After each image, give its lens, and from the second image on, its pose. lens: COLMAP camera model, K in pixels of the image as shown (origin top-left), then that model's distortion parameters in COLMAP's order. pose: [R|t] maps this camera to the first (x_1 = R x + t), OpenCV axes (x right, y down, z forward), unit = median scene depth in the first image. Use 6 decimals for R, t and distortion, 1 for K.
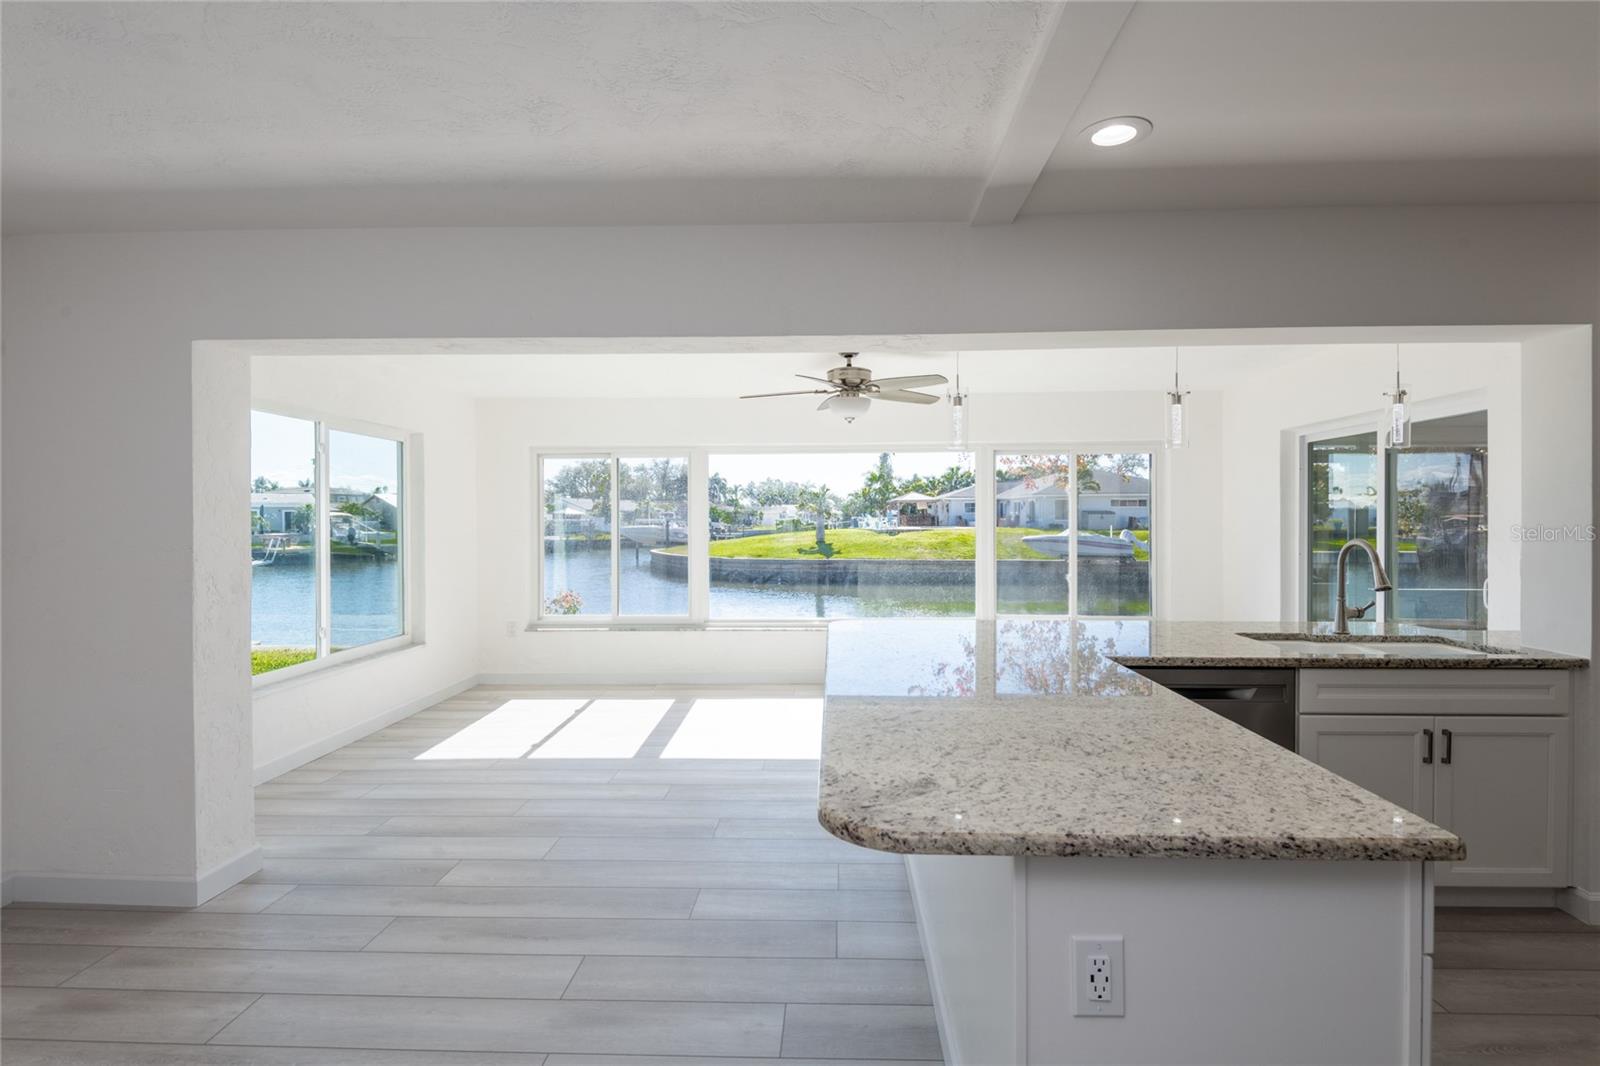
lens RADIAL K [[780.0, 0, 806.9], [0, 780.0, 525.7], [0, 0, 1]] dist [0.032154, -0.021284]
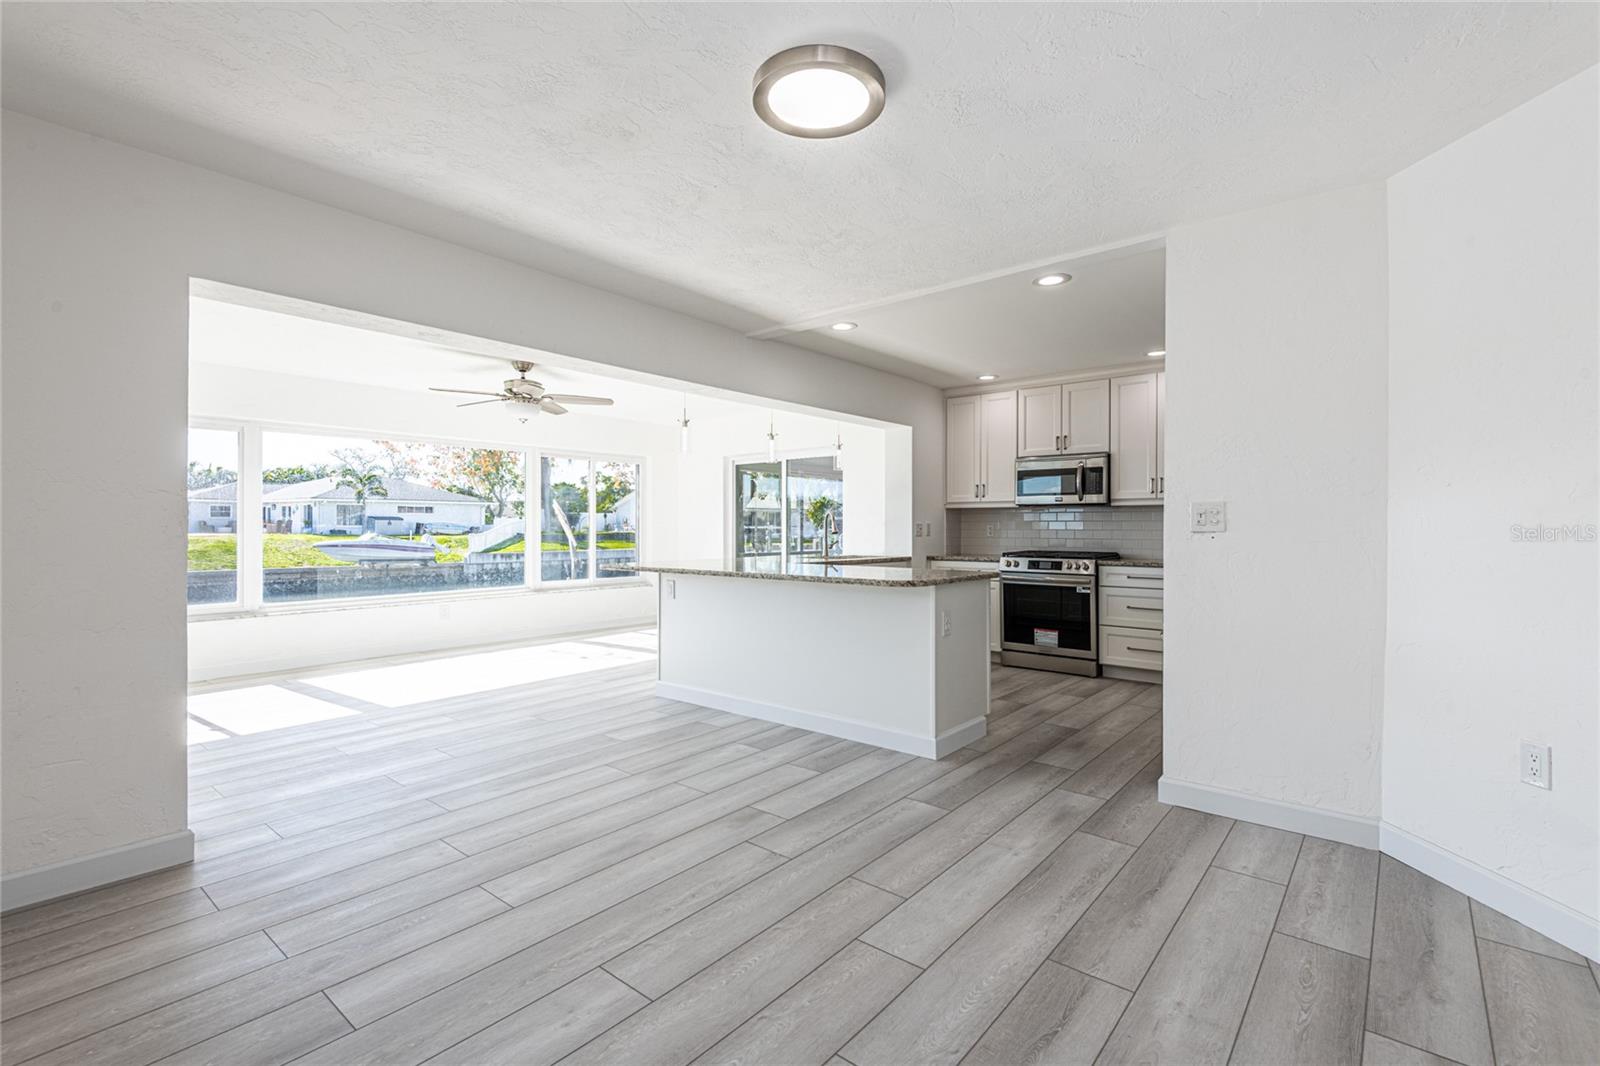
lens RADIAL K [[727.5, 0, 806.7], [0, 727.5, 524.6], [0, 0, 1]] dist [0.037004, -0.019466]
pose [[0.605786, 0.003961, 0.795618, -0.616272], [0.006523, 0.999929, -0.009945, 0.048653], [-0.795601, 0.011214, 0.605717, -0.095752]]
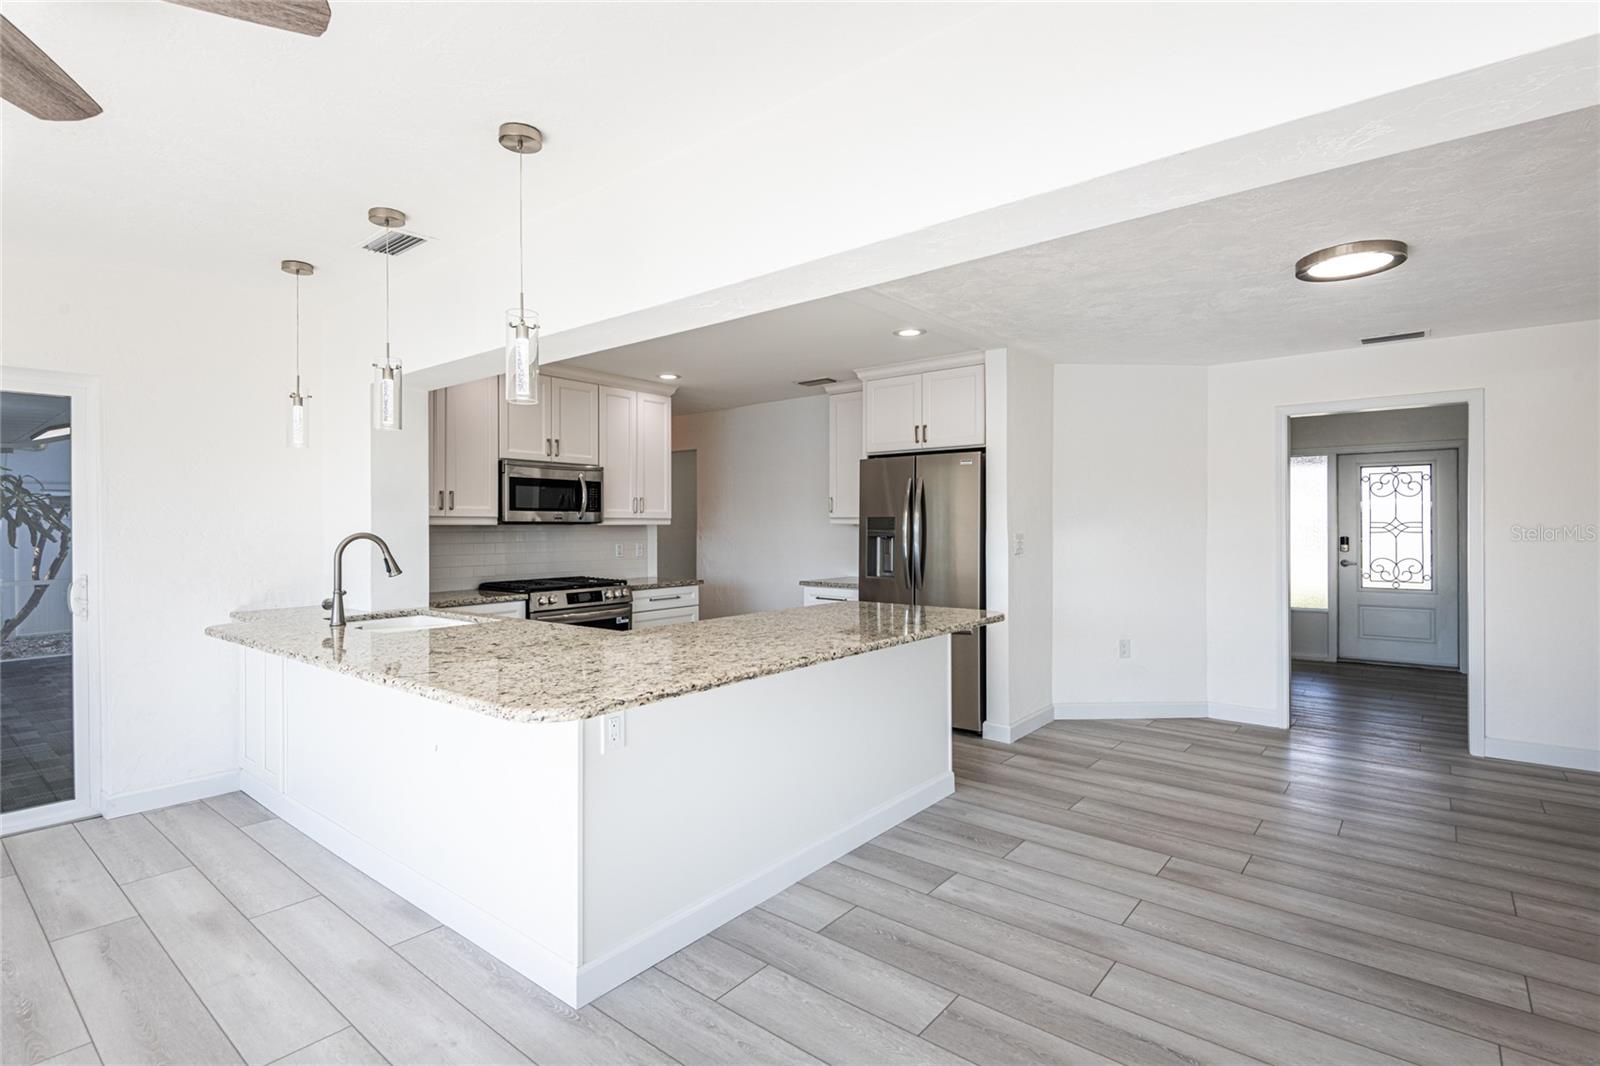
lens RADIAL K [[763.5, 0, 802.9], [0, 763.5, 520.9], [0, 0, 1]] dist [0.000799, -0.000664]
pose [[-0.798718, 0.003724, 0.601694, -0.282462], [0.007129, 0.999969, 0.003275, 0.000172], [-0.601663, 0.006906, -0.798720, 0.988261]]
